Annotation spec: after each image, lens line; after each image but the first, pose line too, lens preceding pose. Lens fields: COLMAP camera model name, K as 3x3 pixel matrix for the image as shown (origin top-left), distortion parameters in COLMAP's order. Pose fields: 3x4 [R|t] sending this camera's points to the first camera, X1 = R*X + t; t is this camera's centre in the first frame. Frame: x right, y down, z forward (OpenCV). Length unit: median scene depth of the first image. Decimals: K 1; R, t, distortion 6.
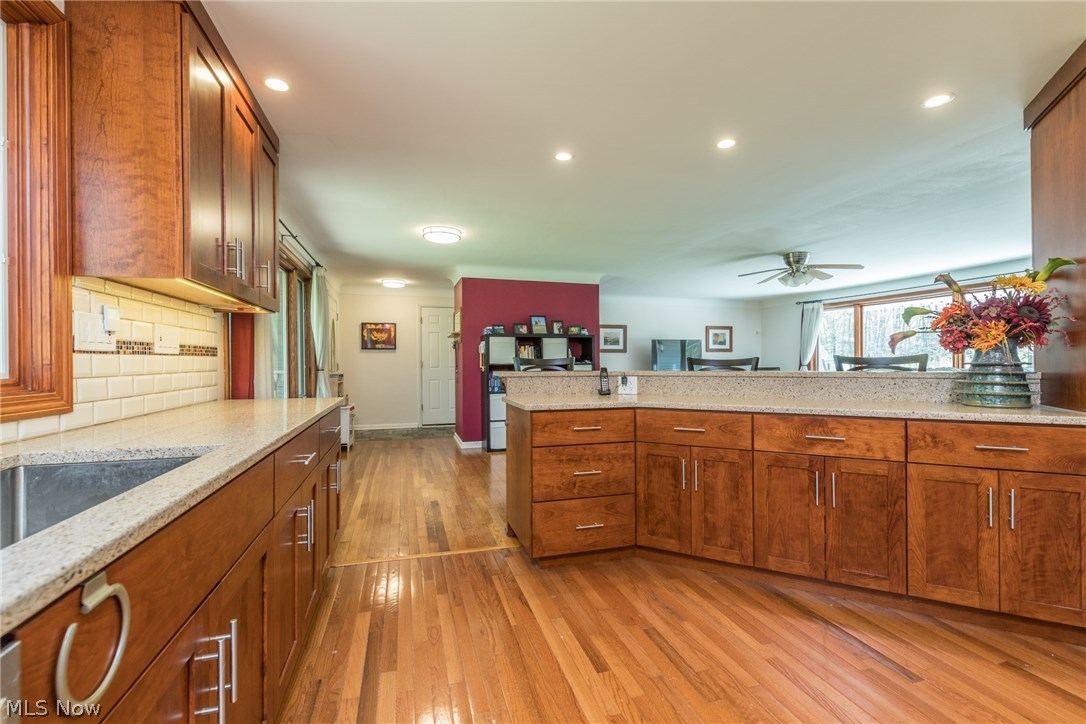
lens RADIAL K [[471.9, 0, 538.6], [0, 471.9, 360.0], [0, 0, 1]] dist [0.003160, 0.000231]
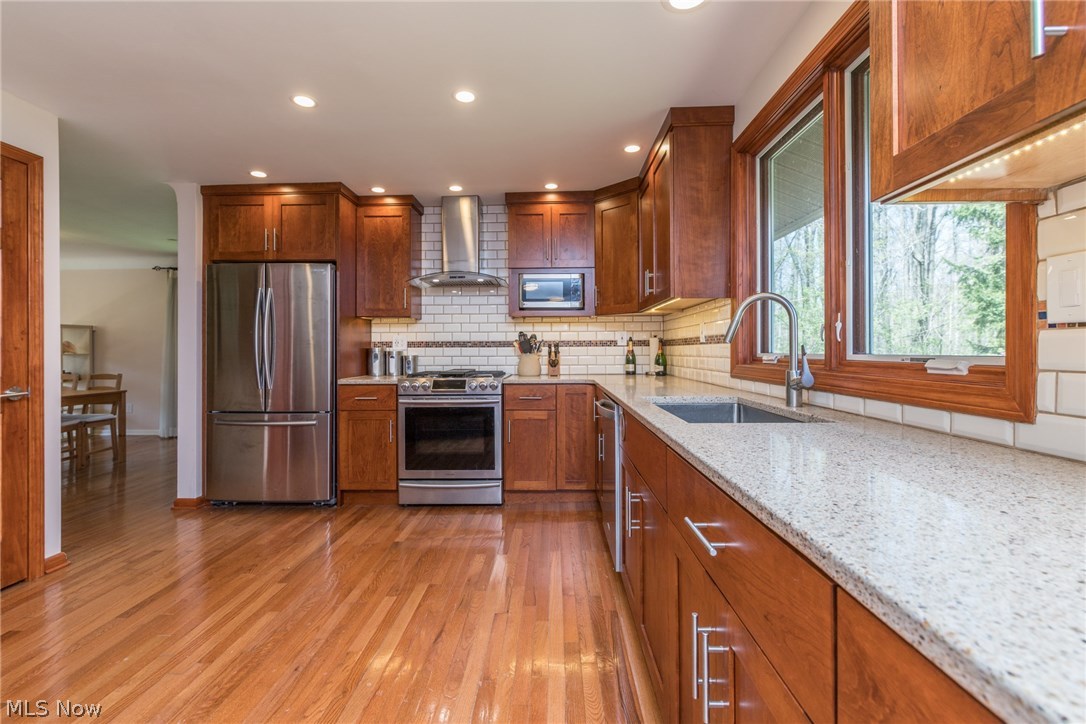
lens RADIAL K [[471.9, 0, 538.6], [0, 471.9, 360.0], [0, 0, 1]] dist [0.003160, 0.000231]
pose [[-0.951163, 0.003115, 0.308674, -0.462110], [0.008018, 0.999861, 0.014618, 0.008941], [-0.308586, 0.016380, -0.951055, 1.510956]]
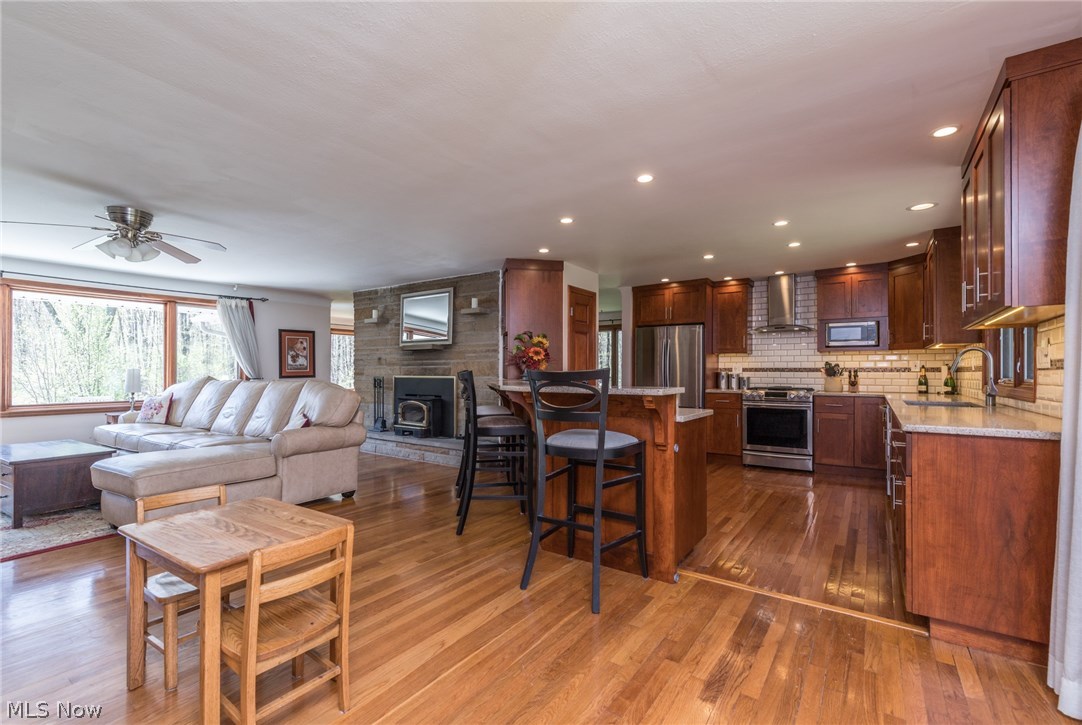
lens RADIAL K [[476.2, 0, 536.6], [0, 476.2, 367.7], [0, 0, 1]] dist [0.002462, 0.000288]
pose [[-0.624527, 0.009617, 0.780944, -1.041346], [-0.003412, 0.999881, -0.015042, 0.005721], [-0.780996, -0.012059, -0.624420, 3.112610]]
